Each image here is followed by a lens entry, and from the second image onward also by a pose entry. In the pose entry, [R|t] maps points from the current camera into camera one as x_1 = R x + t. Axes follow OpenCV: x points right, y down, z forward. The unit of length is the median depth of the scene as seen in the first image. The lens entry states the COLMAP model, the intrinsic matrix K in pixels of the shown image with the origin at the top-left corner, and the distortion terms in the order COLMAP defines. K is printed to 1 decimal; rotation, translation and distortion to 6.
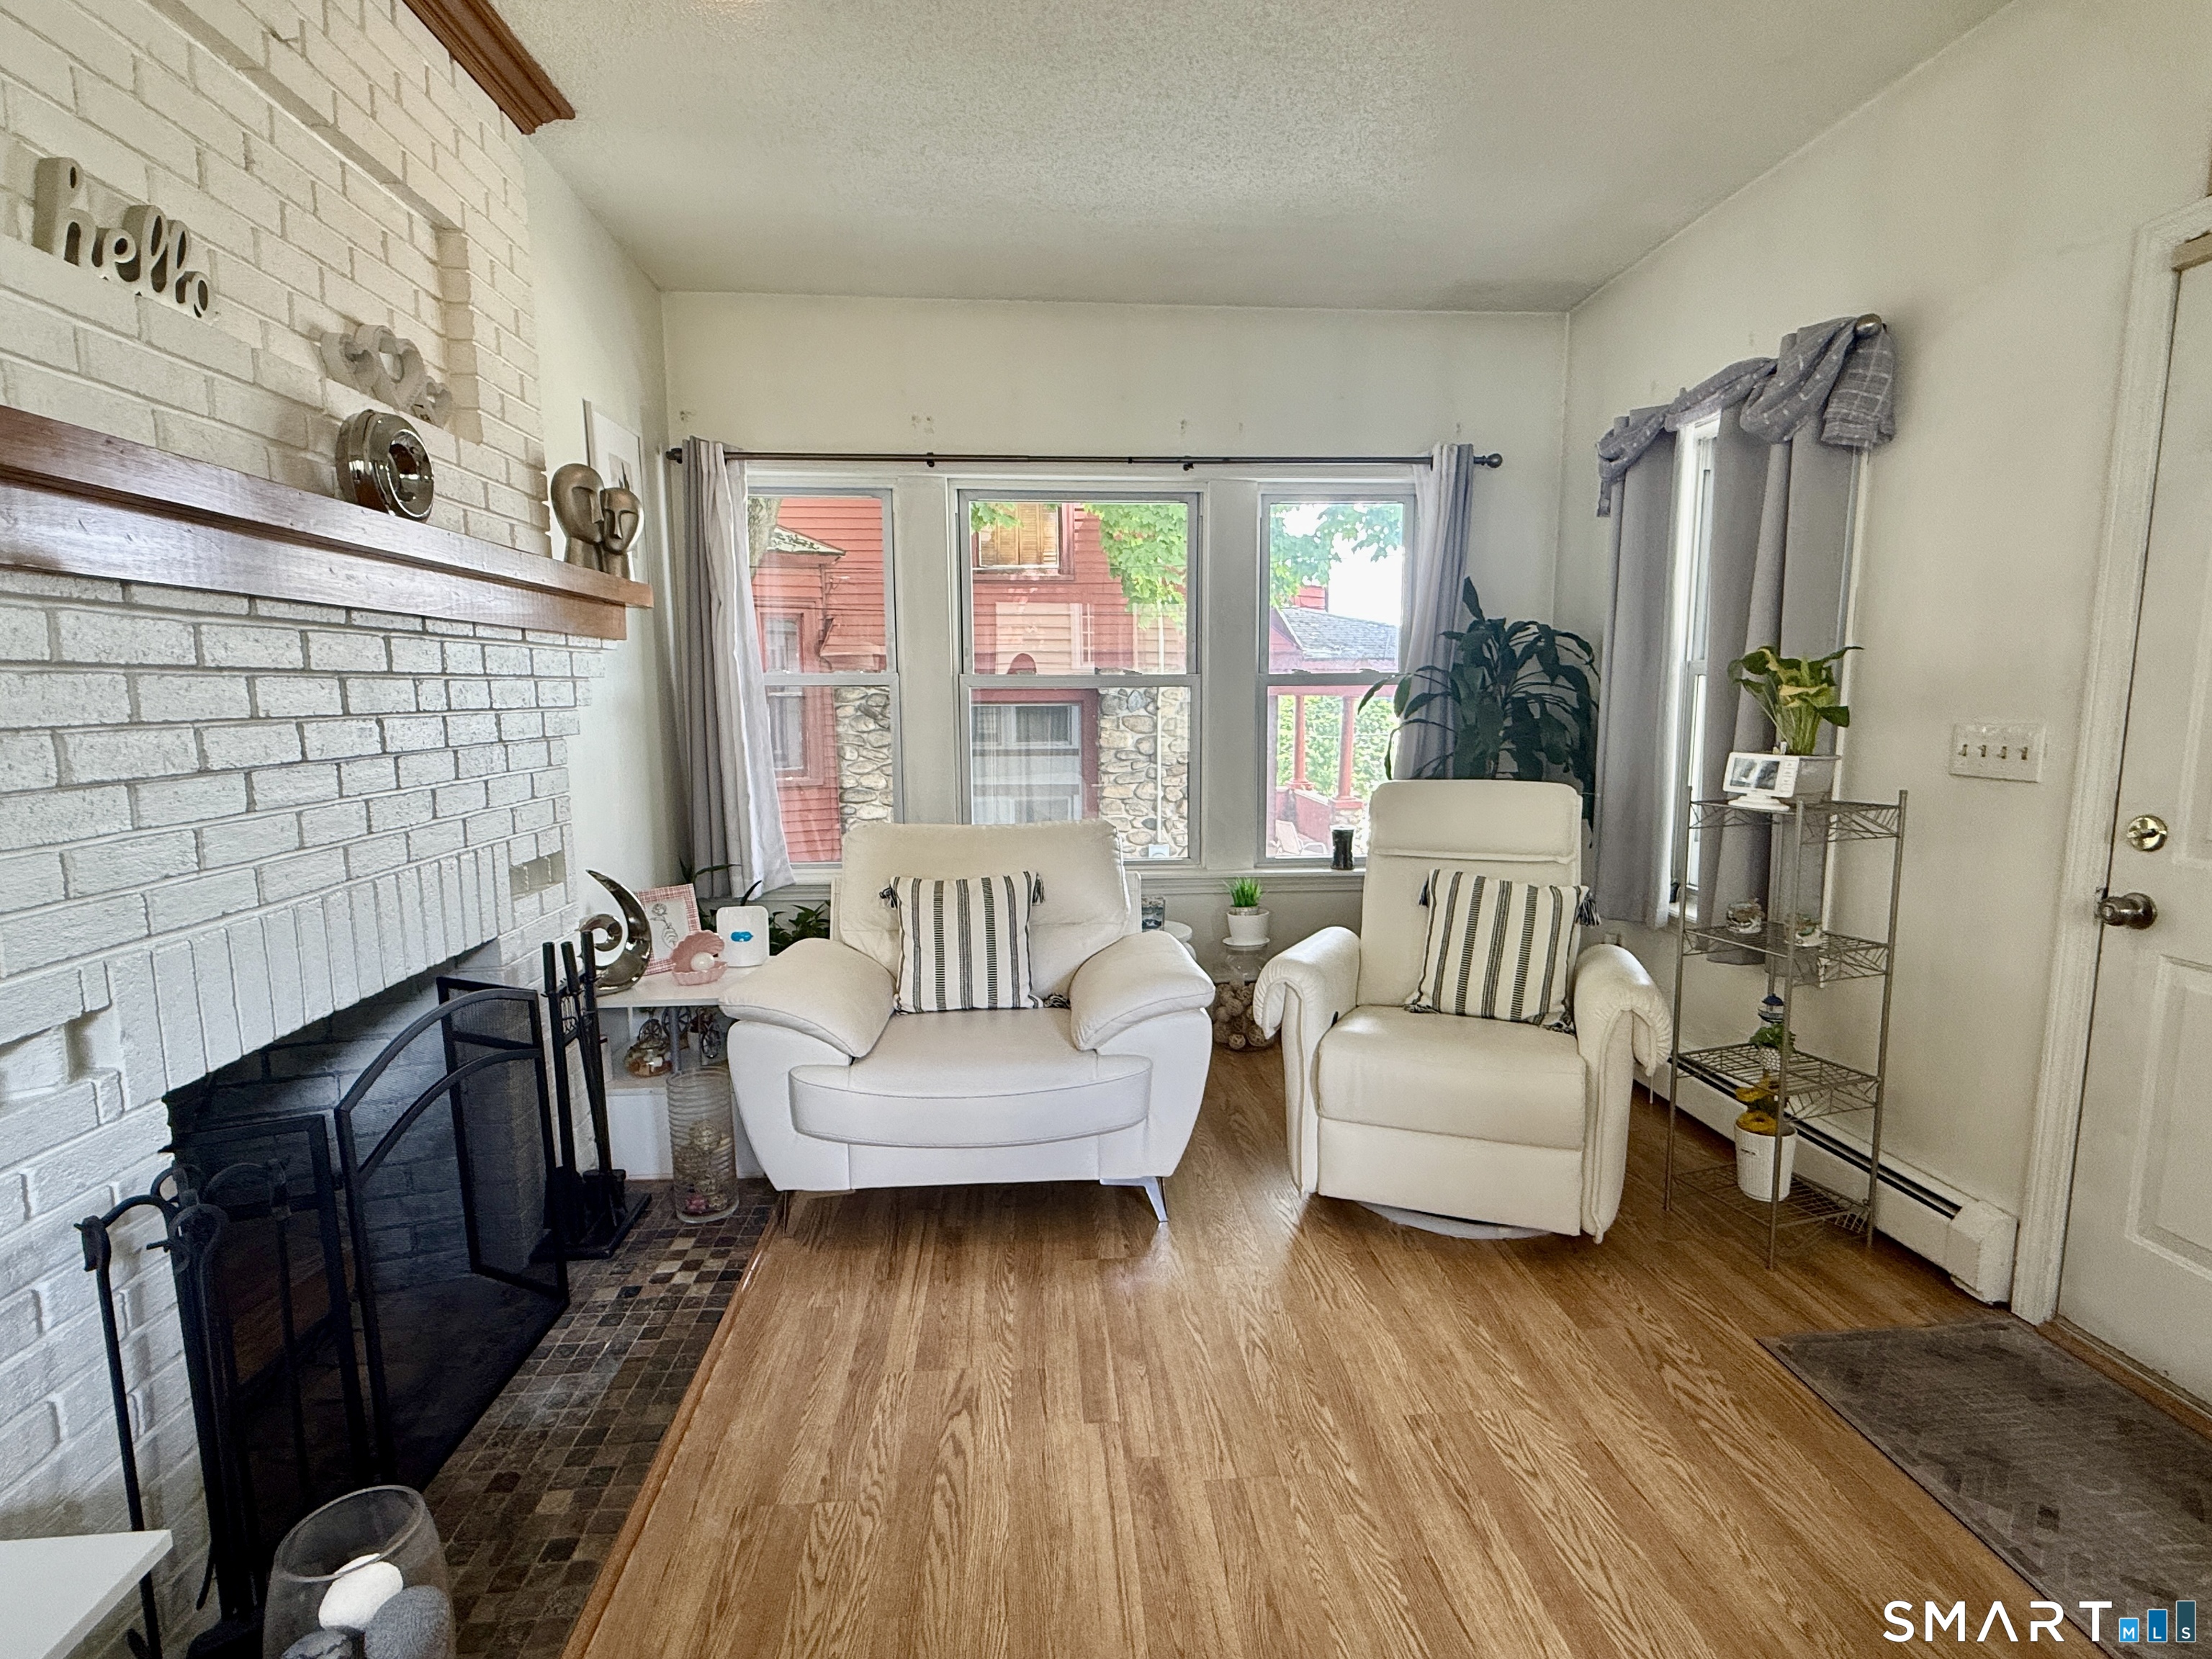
lens RADIAL K [[1066.7, 0, 1106.2], [0, 1066.7, 836.3], [0, 0, 1]] dist [0.002286, -0.001560]
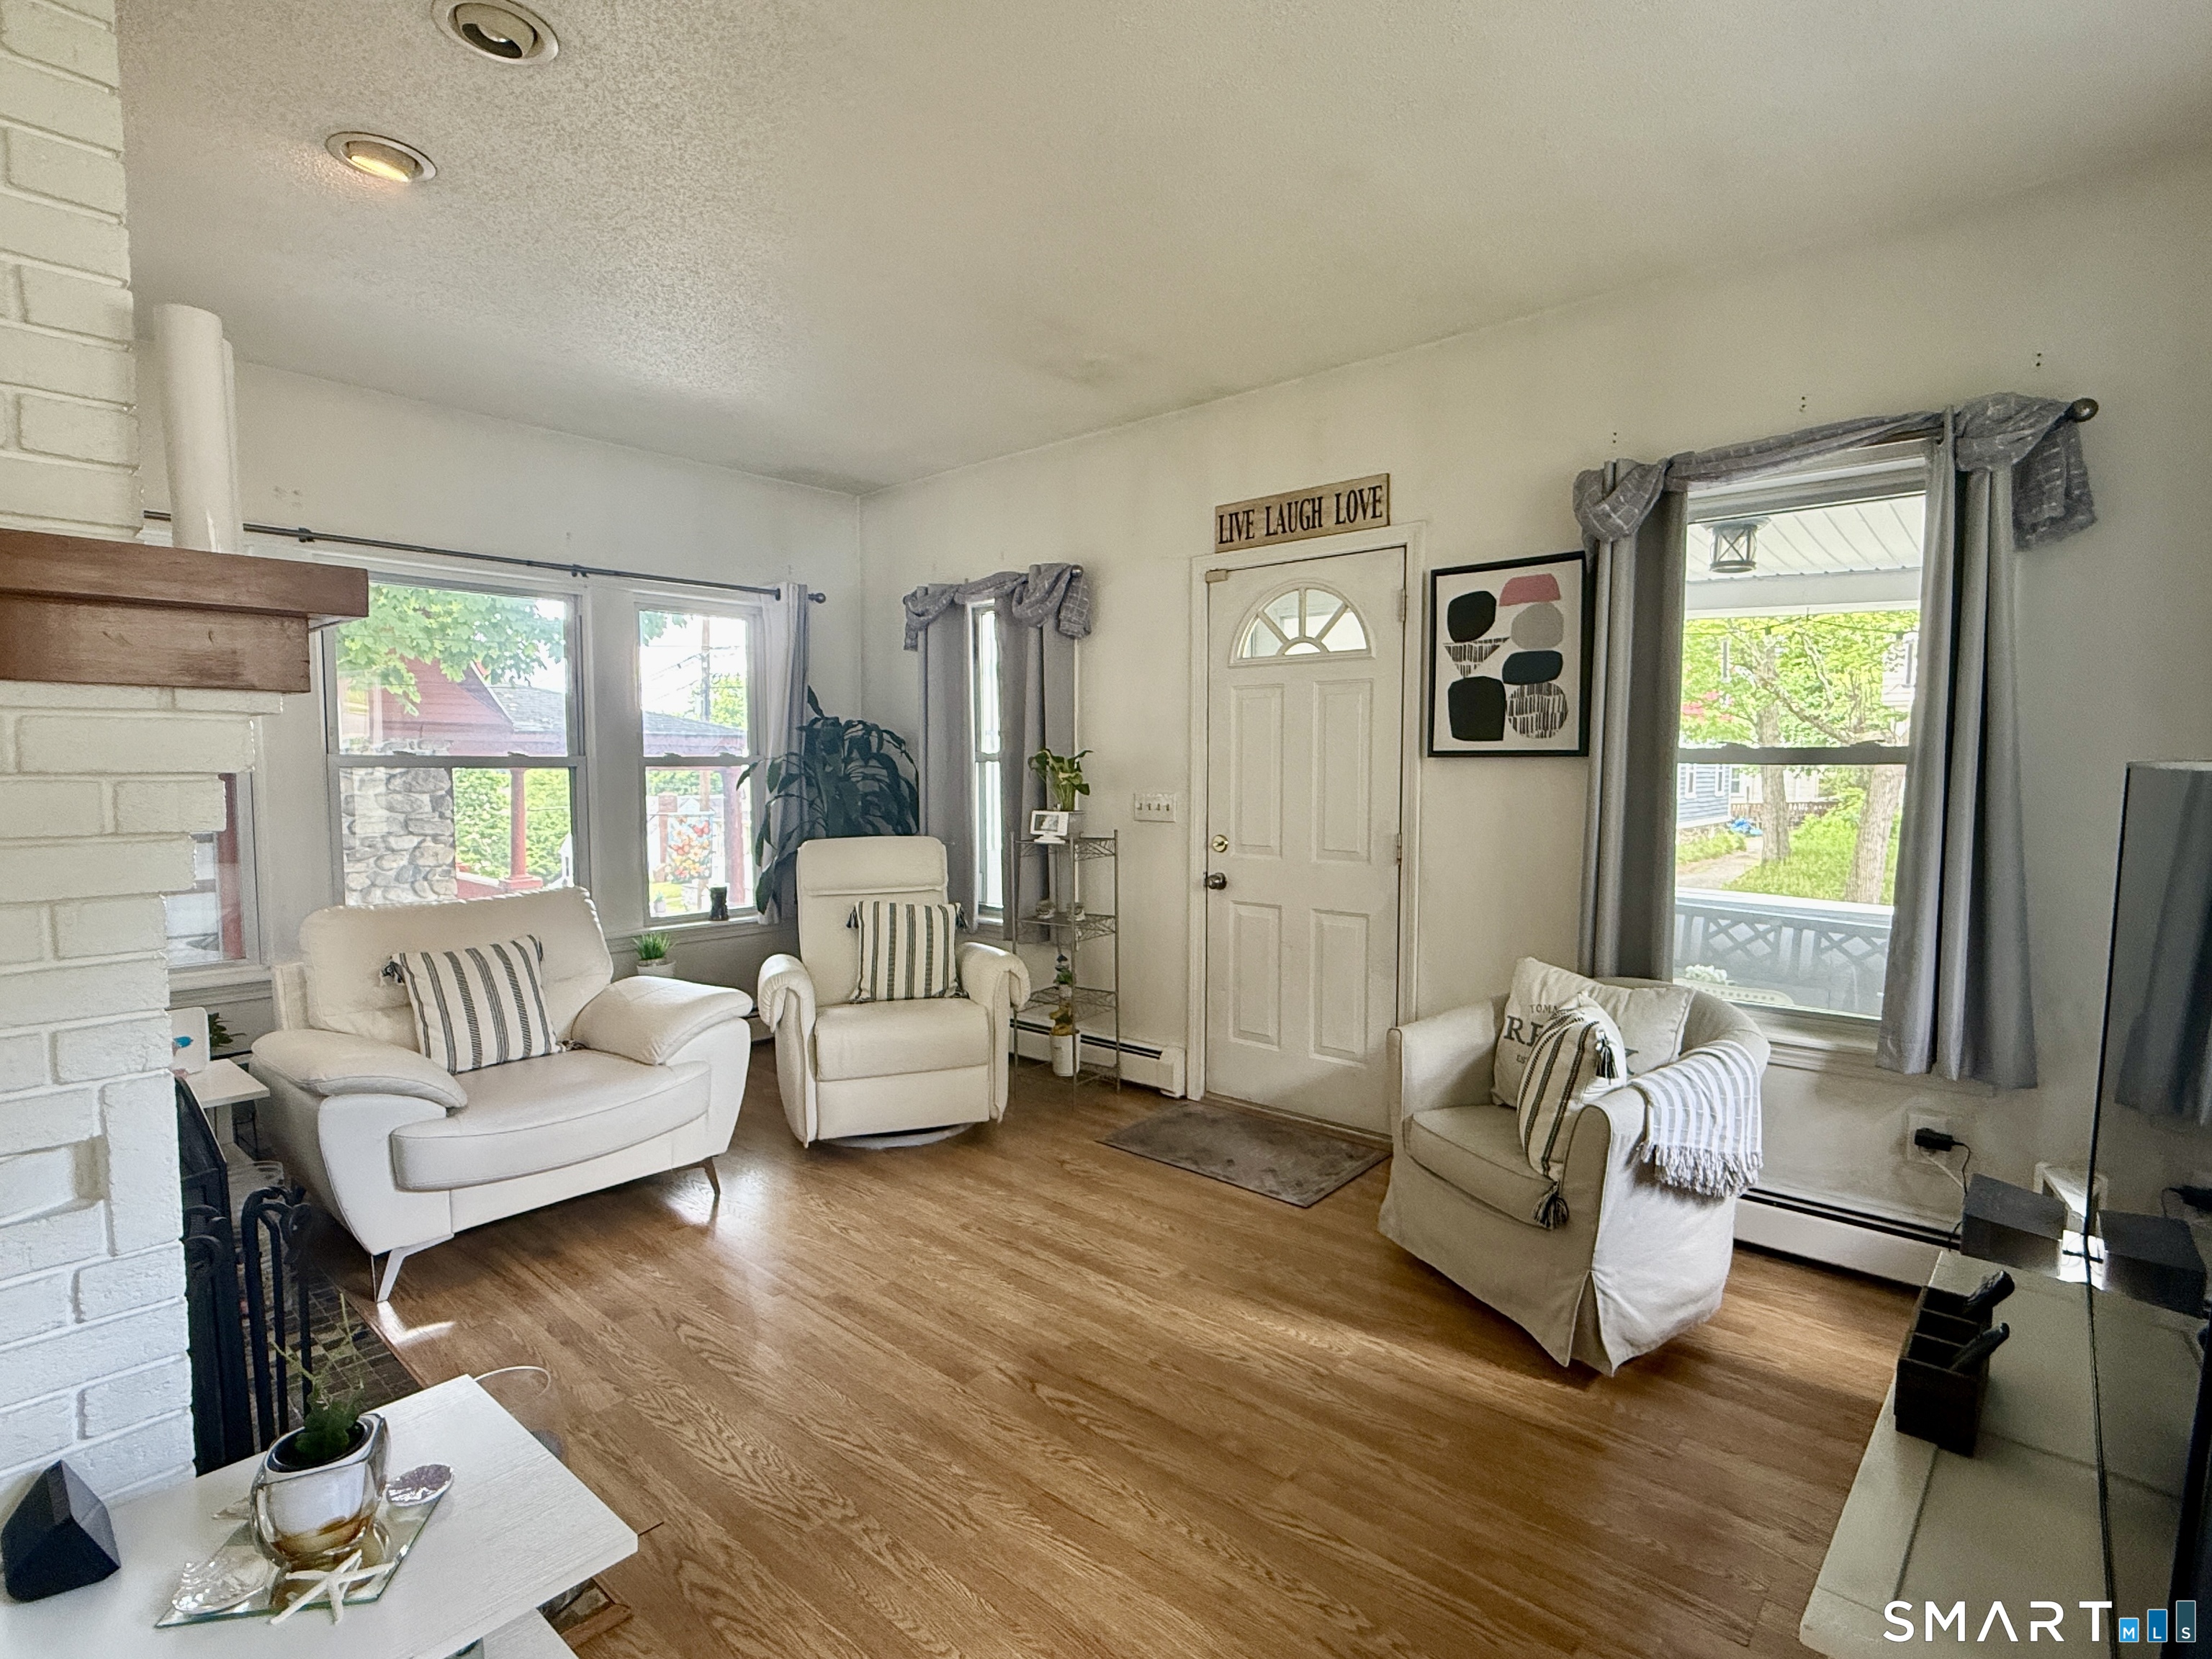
lens RADIAL K [[1100.6, 0, 1115.5], [0, 1100.6, 836.9], [0, 0, 1]] dist [0.004192, 0.000652]
pose [[0.709718, -0.044125, 0.703102, -0.536170], [0.090018, 0.995535, -0.028388, 0.021472], [-0.698711, 0.083440, 0.710522, -0.305963]]
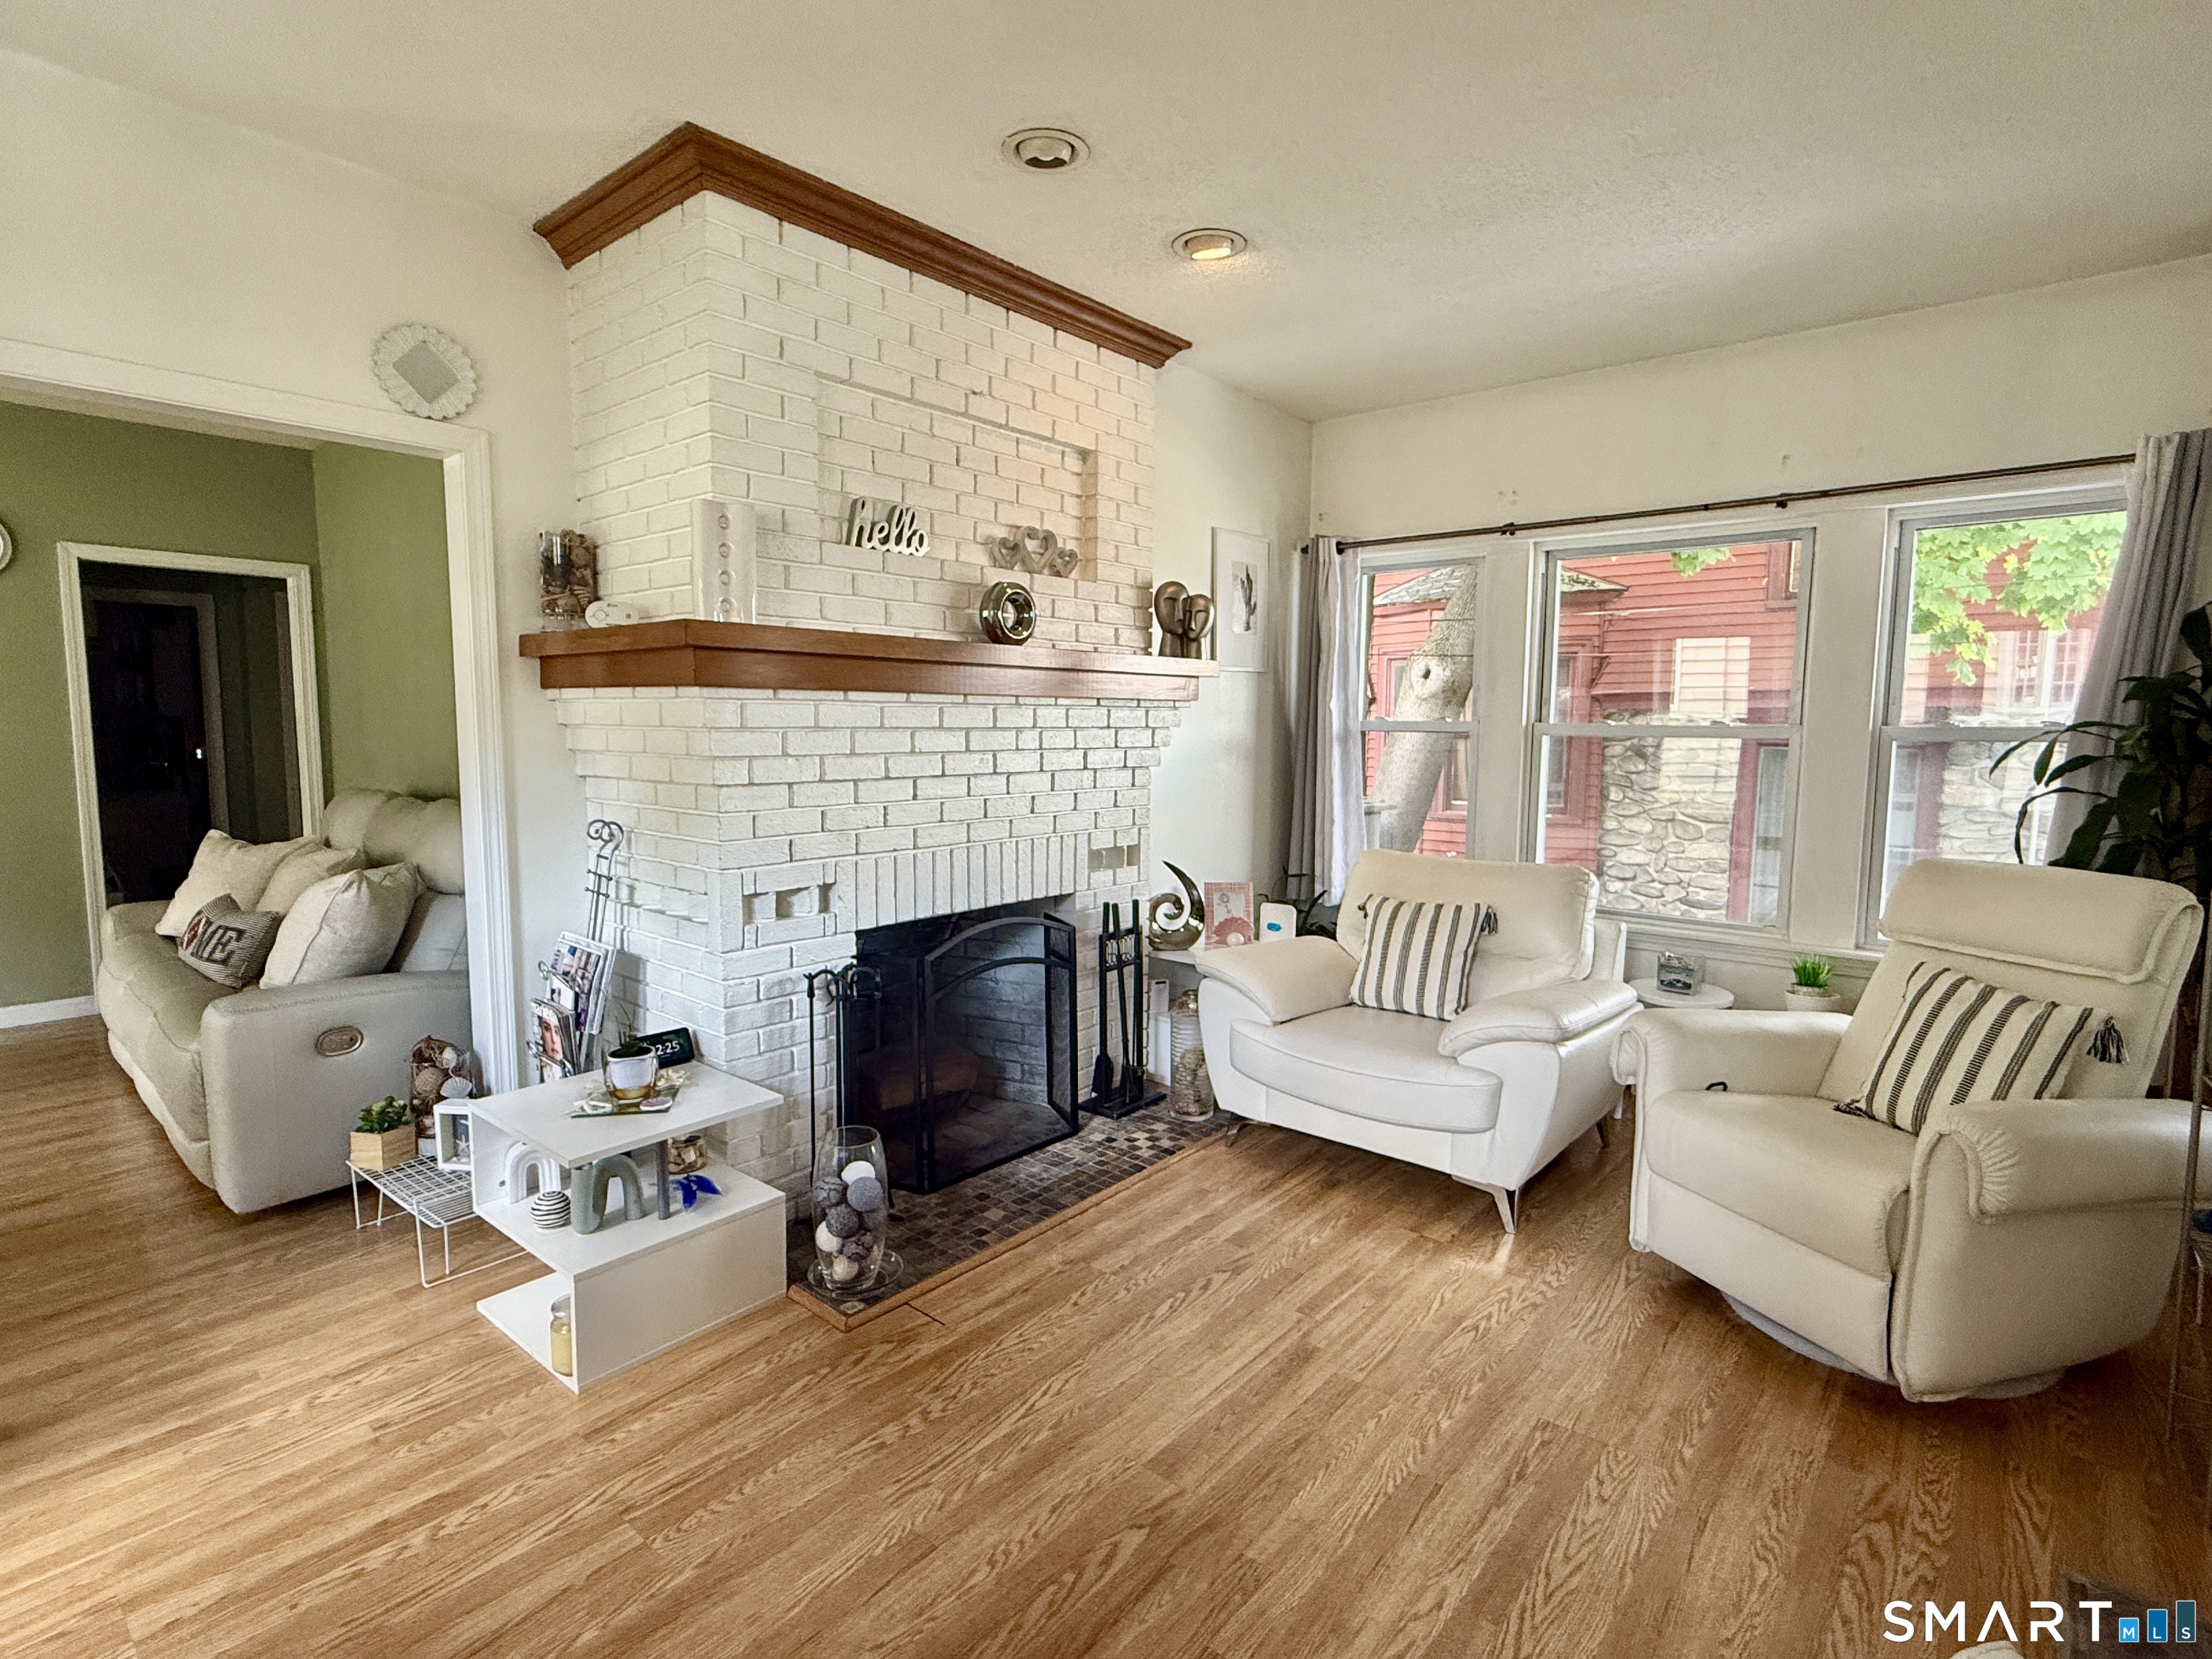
lens RADIAL K [[1100.6, 0, 1108.7], [0, 1100.6, 840.9], [0, 0, 1]] dist [0.004192, 0.000652]
pose [[0.711203, 0.088509, -0.697393, 0.541835], [-0.107620, 0.994057, 0.016408, -0.012084], [0.694700, 0.063384, 0.716501, -0.118953]]
